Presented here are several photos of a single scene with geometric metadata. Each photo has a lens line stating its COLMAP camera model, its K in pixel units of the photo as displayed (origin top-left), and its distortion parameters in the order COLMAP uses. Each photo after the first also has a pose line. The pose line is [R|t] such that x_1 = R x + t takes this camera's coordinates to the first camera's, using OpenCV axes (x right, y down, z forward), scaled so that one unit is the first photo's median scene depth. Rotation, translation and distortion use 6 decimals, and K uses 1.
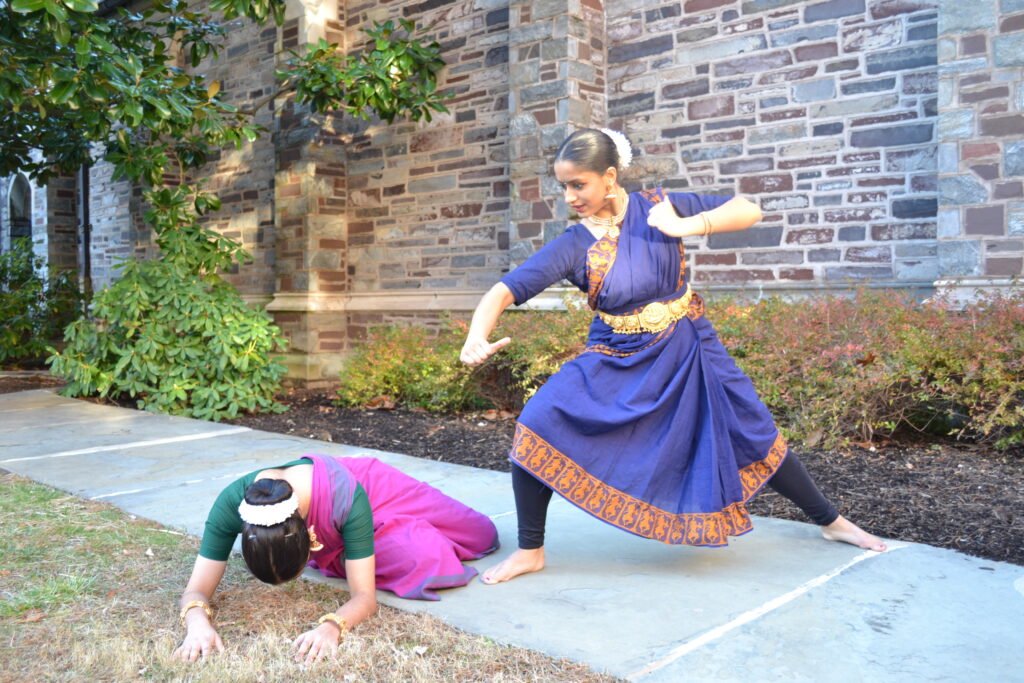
lens RADIAL K [[984.6, 0, 510.3], [0, 984.6, 338.4], [0, 0, 1]] dist [-0.063844, 0.000000]
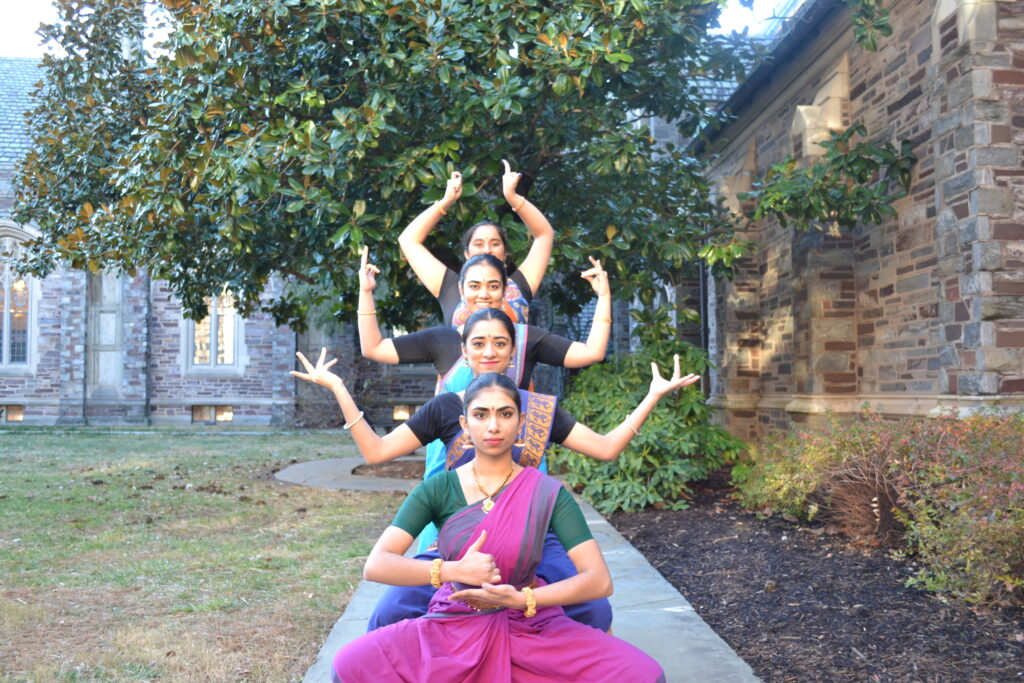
lens RADIAL K [[984.6, 0, 502.3], [0, 984.6, 342.5], [0, 0, 1]] dist [-0.063844, 0.000000]
pose [[0.710860, -0.034421, -0.702491, 0.288014], [-0.022275, 0.997199, -0.071401, -0.021029], [0.702981, 0.066404, 0.708102, 0.043664]]
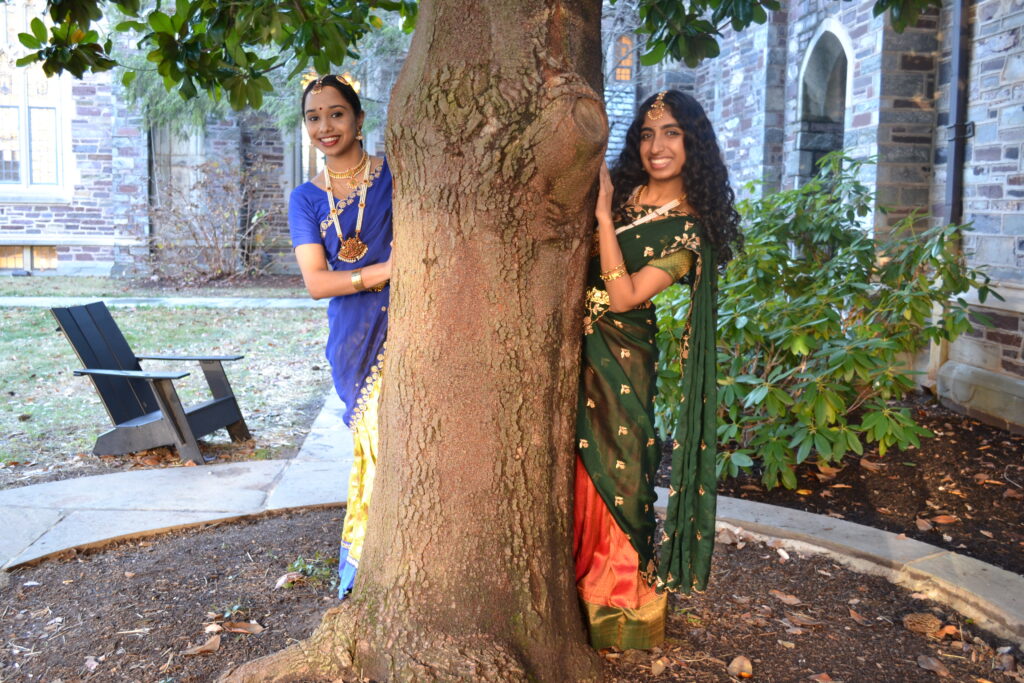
lens RADIAL K [[984.6, 0, 506.7], [0, 984.6, 342.0], [0, 0, 1]] dist [-0.063844, 0.000000]
pose [[0.748514, 0.099821, -0.655563, -0.410306], [-0.041476, 0.993717, 0.103955, -0.073538], [0.661821, -0.050622, 0.747951, 0.715245]]
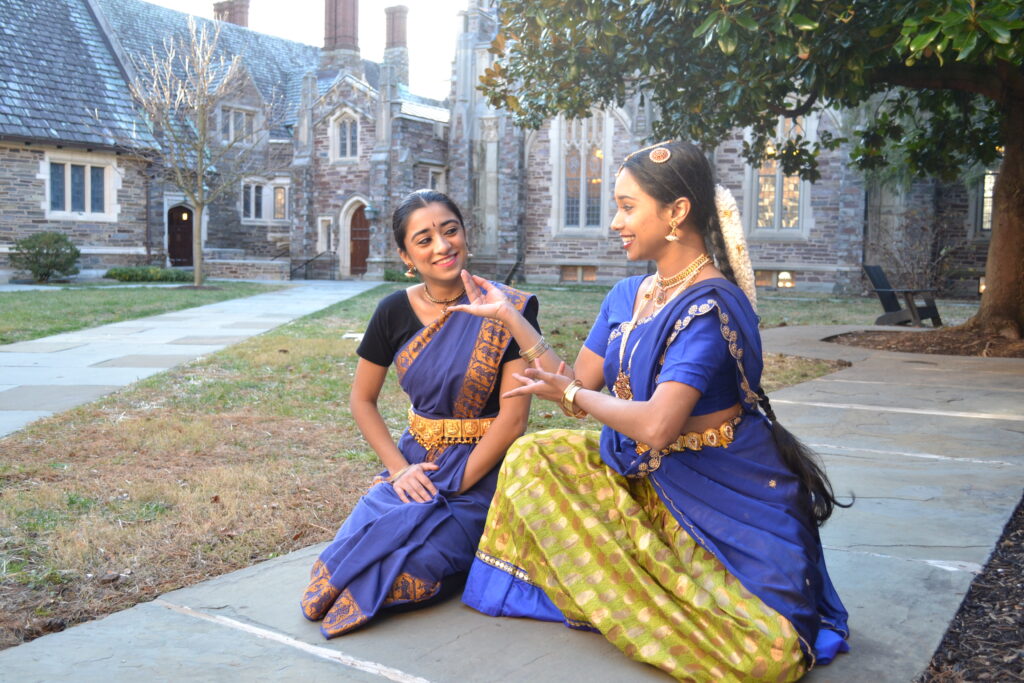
lens RADIAL K [[984.6, 0, 502.6], [0, 984.6, 341.6], [0, 0, 1]] dist [-0.063844, 0.000000]
pose [[0.177145, 0.088267, -0.980219, 0.245897], [-0.049615, 0.995505, 0.080677, -0.008056], [0.982933, 0.034342, 0.180728, 0.252883]]
